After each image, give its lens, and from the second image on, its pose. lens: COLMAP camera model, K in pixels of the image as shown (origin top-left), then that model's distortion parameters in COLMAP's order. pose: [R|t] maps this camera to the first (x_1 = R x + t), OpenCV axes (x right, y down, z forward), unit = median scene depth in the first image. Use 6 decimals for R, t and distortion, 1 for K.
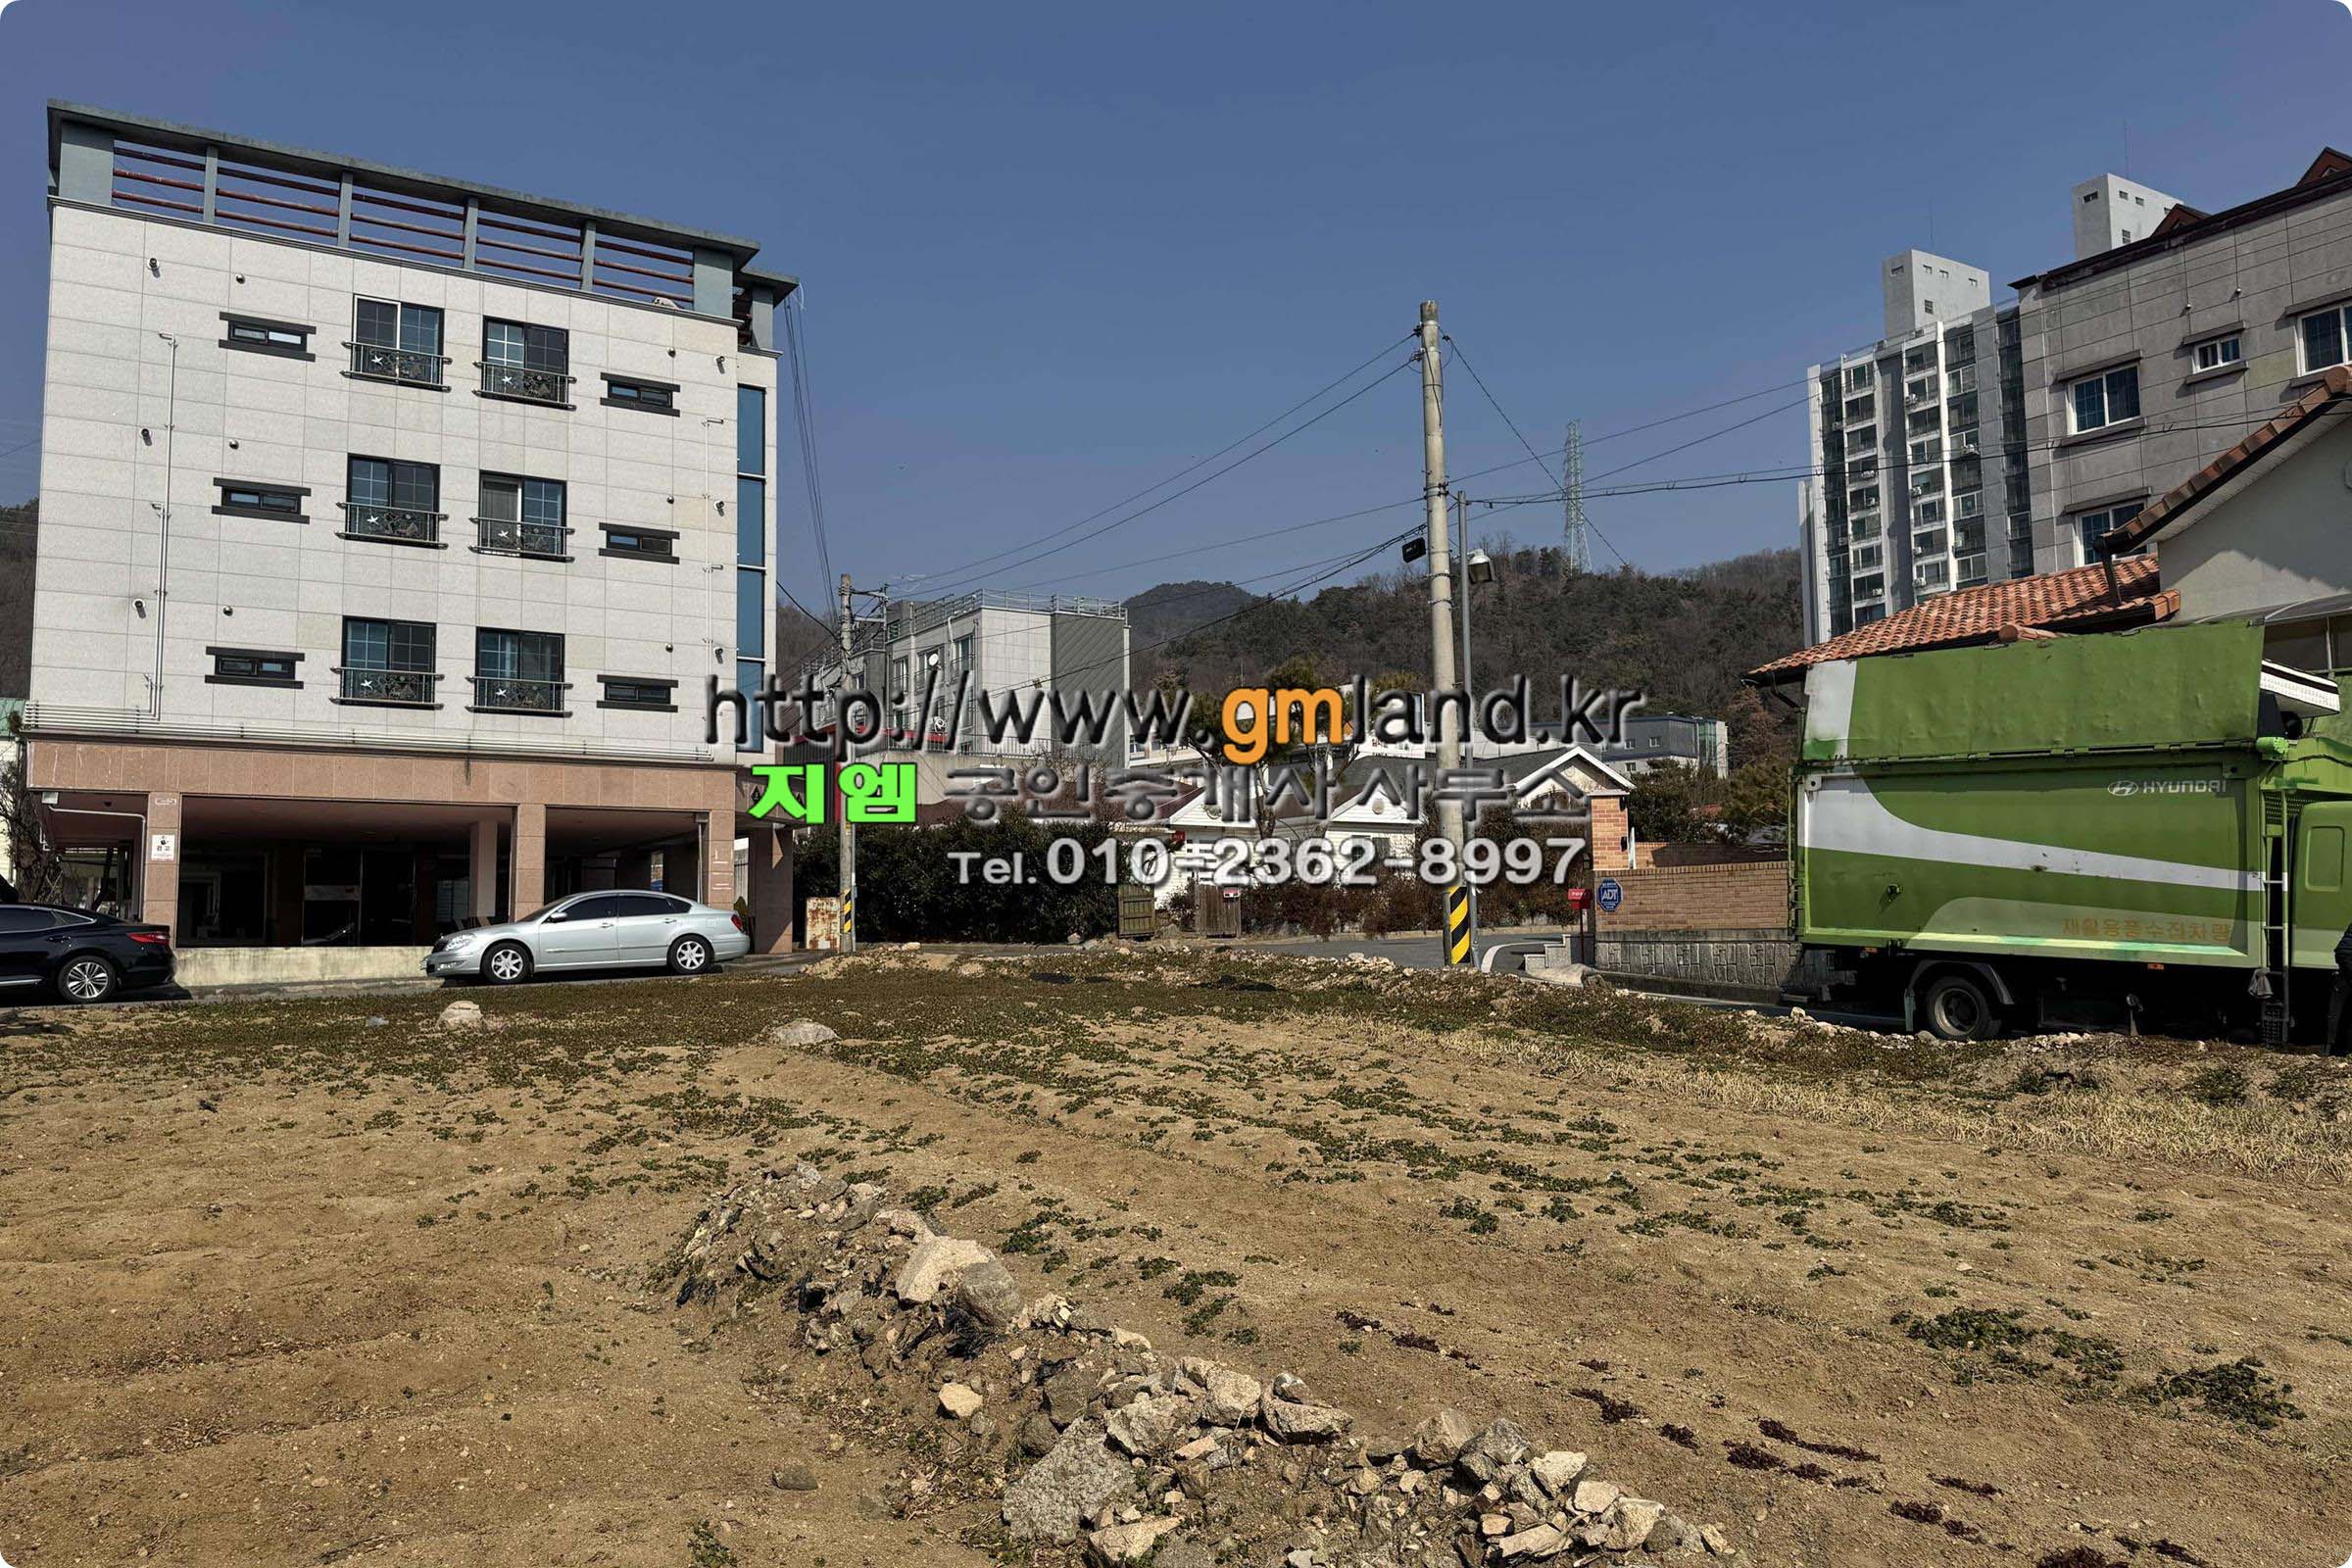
lens RADIAL K [[1691.0, 0, 1112.7], [0, 1691.0, 804.6], [0, 0, 1]] dist [0.009162, -0.026479]
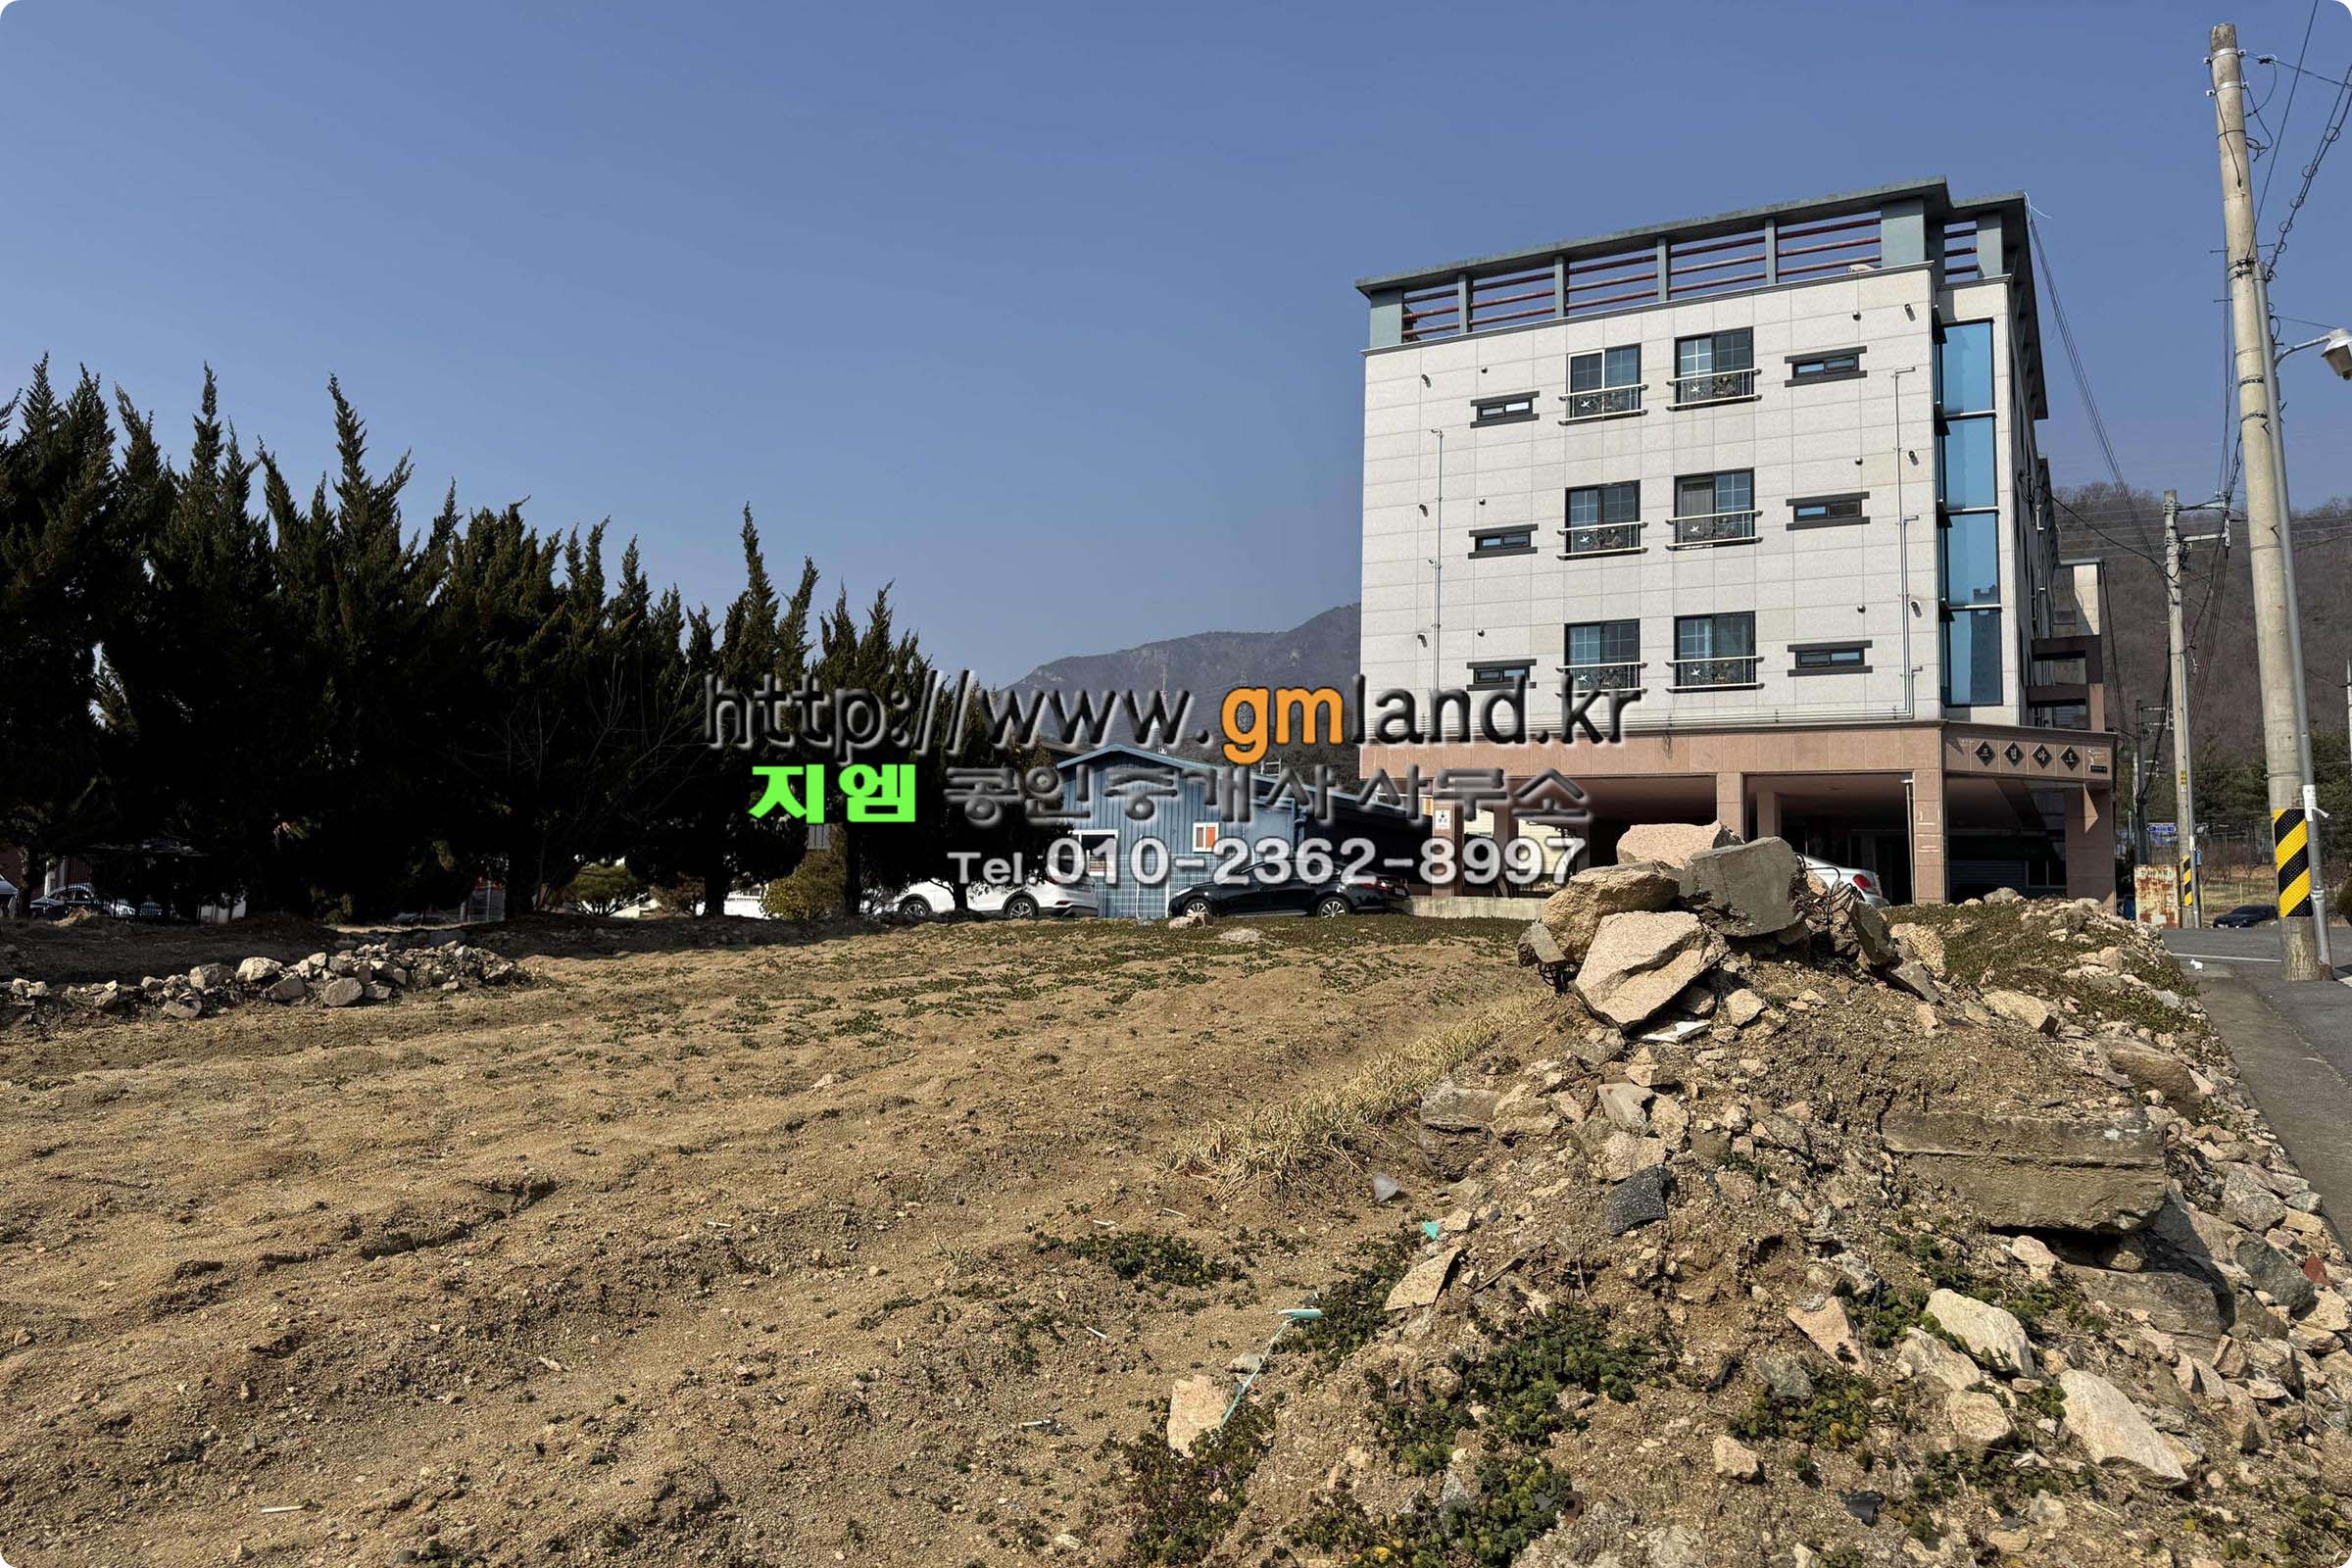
lens RADIAL K [[1691.0, 0, 1188.6], [0, 1691.0, 722.7], [0, 0, 1]] dist [0.009162, -0.026479]
pose [[0.487715, -0.081663, -0.869175, 0.424593], [0.036257, 0.996651, -0.073295, 0.034134], [0.872249, 0.004233, 0.489043, 0.176391]]
